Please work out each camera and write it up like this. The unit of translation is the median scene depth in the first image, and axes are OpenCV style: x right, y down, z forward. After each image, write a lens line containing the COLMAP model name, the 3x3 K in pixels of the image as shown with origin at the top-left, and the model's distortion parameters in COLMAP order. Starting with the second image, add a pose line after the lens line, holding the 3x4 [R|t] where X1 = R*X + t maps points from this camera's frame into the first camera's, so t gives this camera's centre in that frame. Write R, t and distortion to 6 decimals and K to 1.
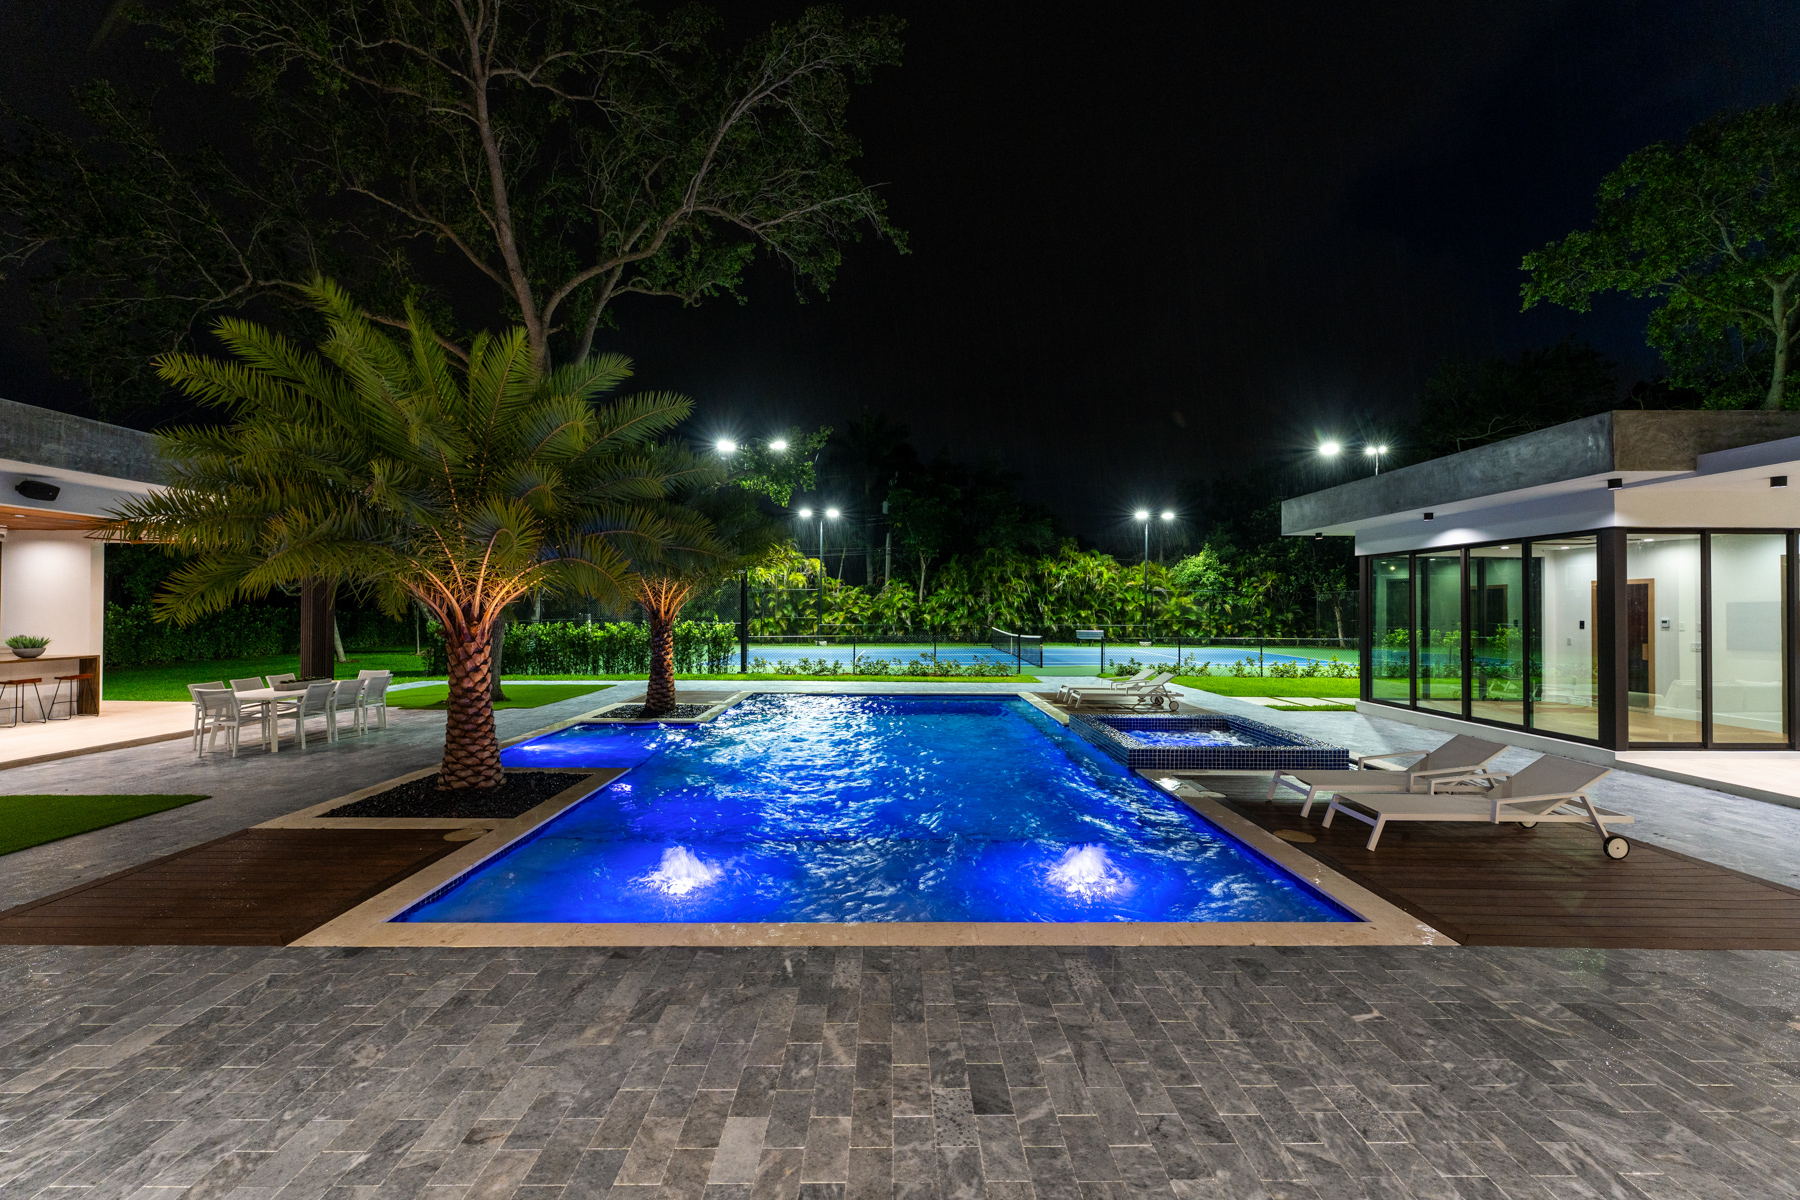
lens RADIAL K [[722.9, 0, 900.0], [0, 722.9, 600.0], [0, 0, 1]] dist [0.000388, -0.000010]
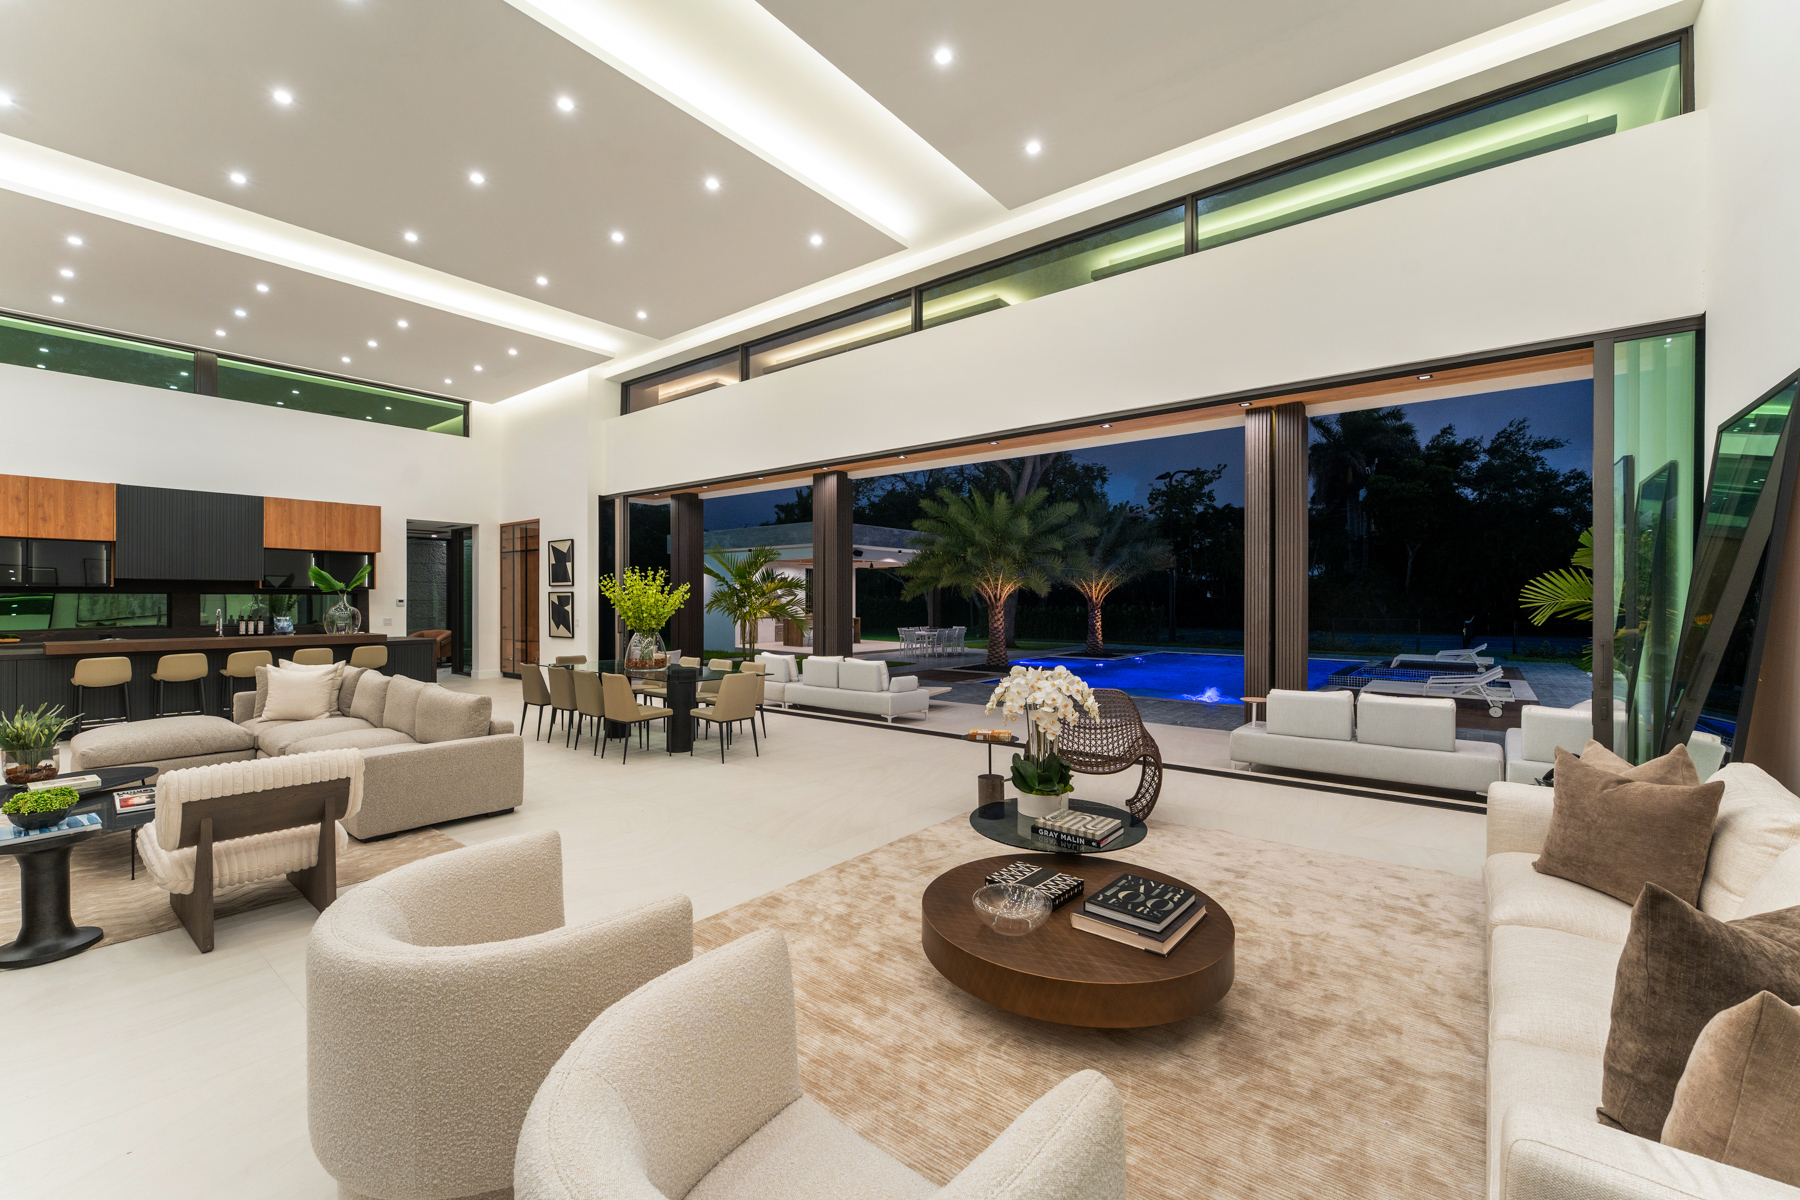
lens RADIAL K [[722.9, 0, 900.0], [0, 722.9, 600.0], [0, 0, 1]] dist [0.000388, -0.000010]
pose [[0.772842, 0.000534, -0.634599, 0.771302], [-0.001235, 0.999999, -0.000663, 0.029546], [0.634598, 0.001296, 0.772842, -1.200744]]
